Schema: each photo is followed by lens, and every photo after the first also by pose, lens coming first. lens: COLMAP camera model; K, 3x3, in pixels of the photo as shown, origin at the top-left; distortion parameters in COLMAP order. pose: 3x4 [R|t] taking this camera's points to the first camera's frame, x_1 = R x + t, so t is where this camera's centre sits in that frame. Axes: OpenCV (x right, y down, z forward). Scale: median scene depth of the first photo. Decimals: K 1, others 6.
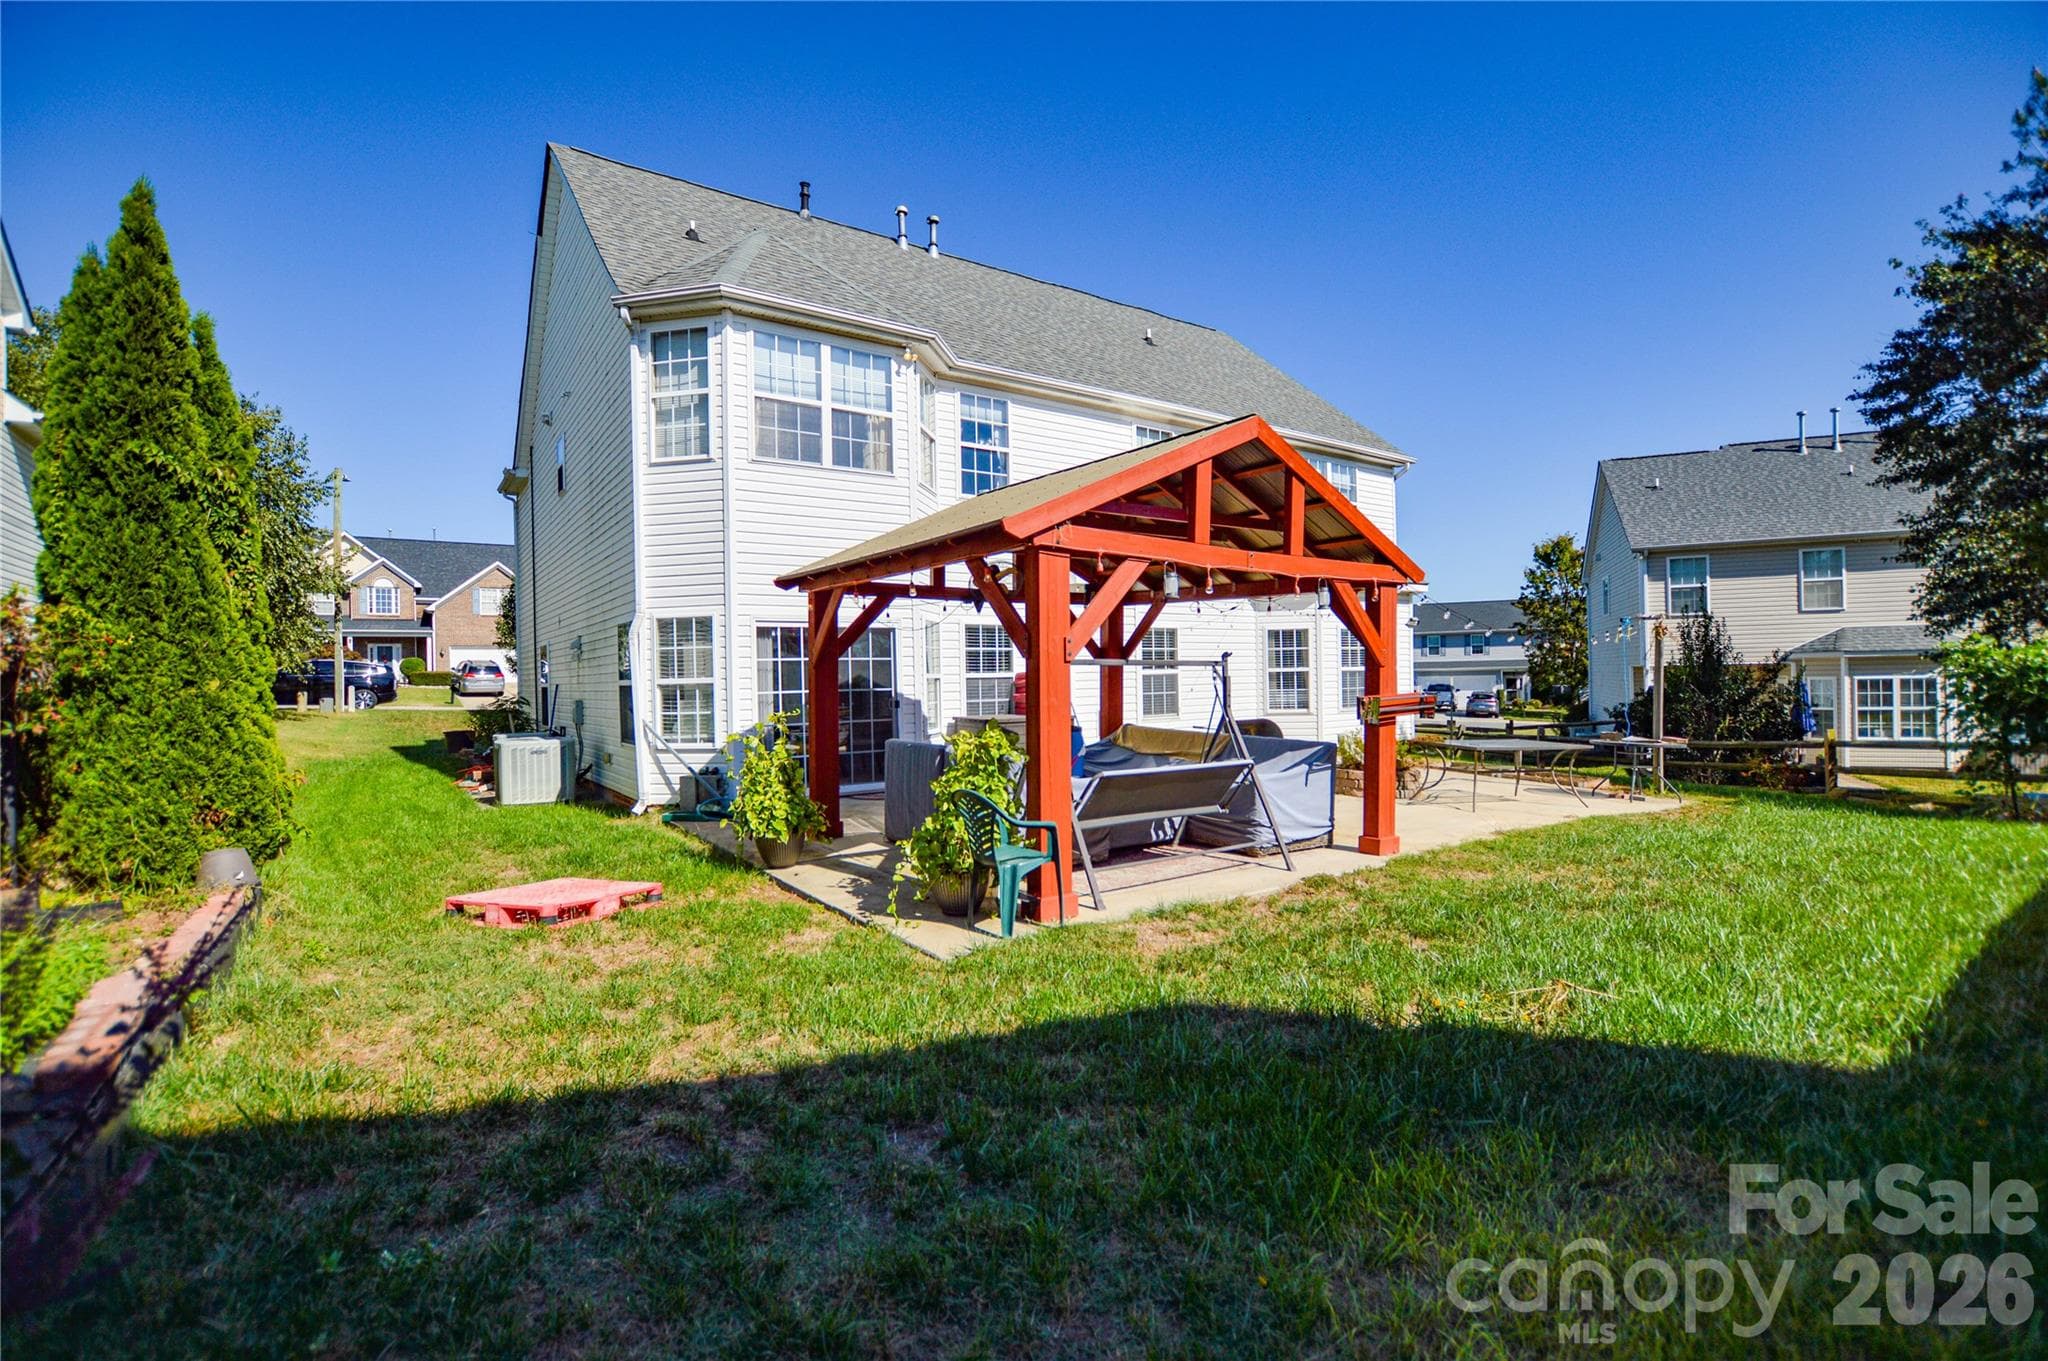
lens RADIAL K [[927.8, 0, 1035.6], [0, 927.8, 676.1], [0, 0, 1]] dist [-0.009917, 0.000410]
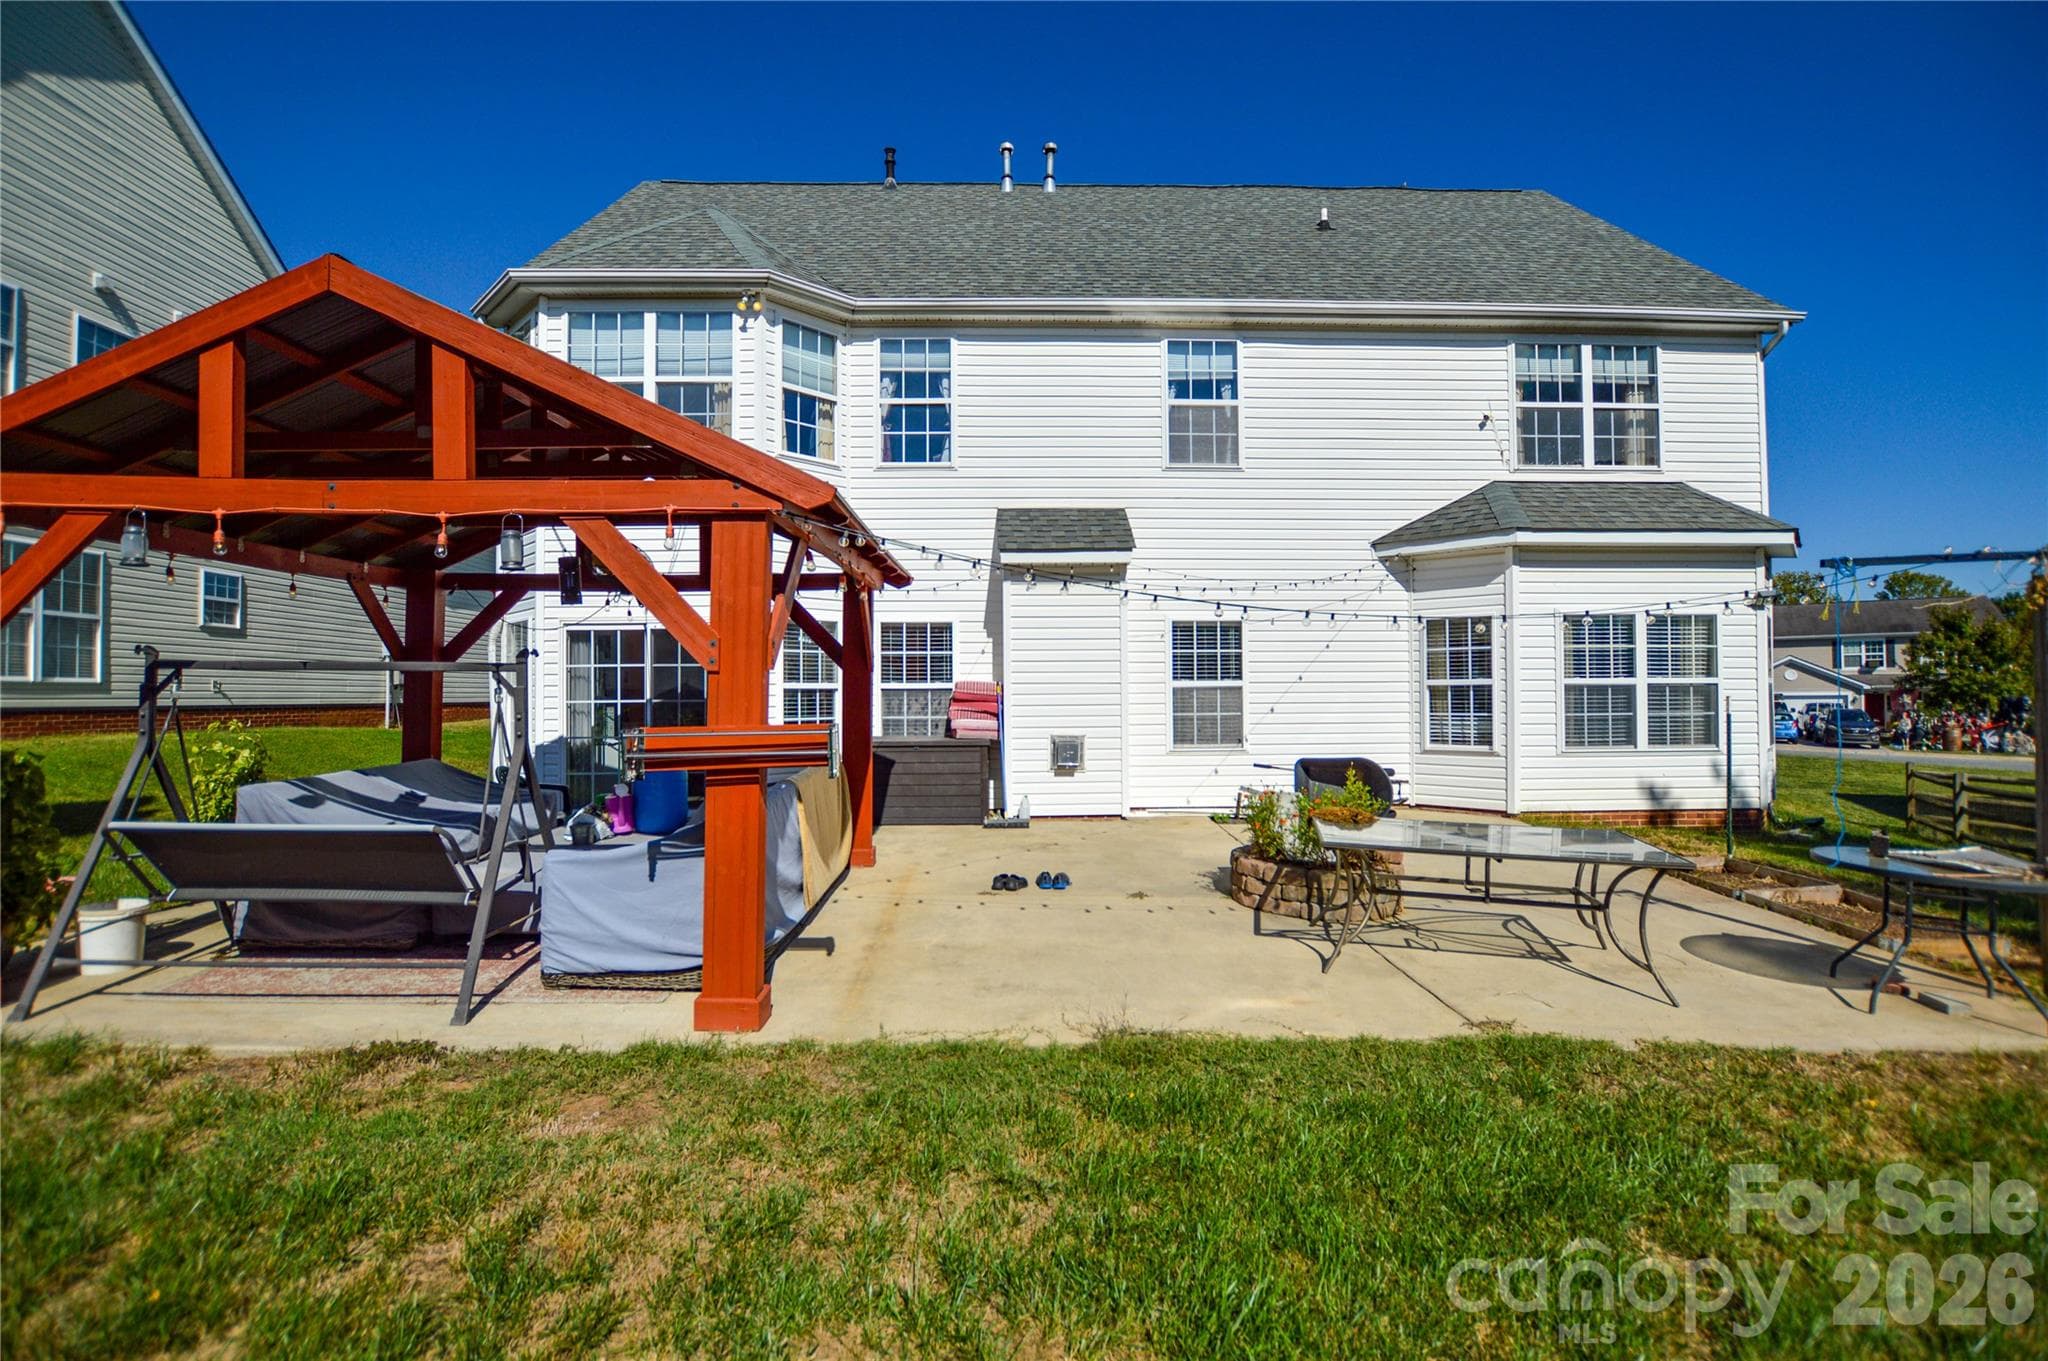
lens RADIAL K [[976.0, 0, 1021.6], [0, 976.0, 616.7], [0, 0, 1]] dist [-0.012109, 0.000047]
pose [[0.834132, -0.026004, -0.550951, 0.389572], [-0.009428, 0.998070, -0.061382, -0.007353], [0.551484, 0.056395, 0.832277, 0.290612]]
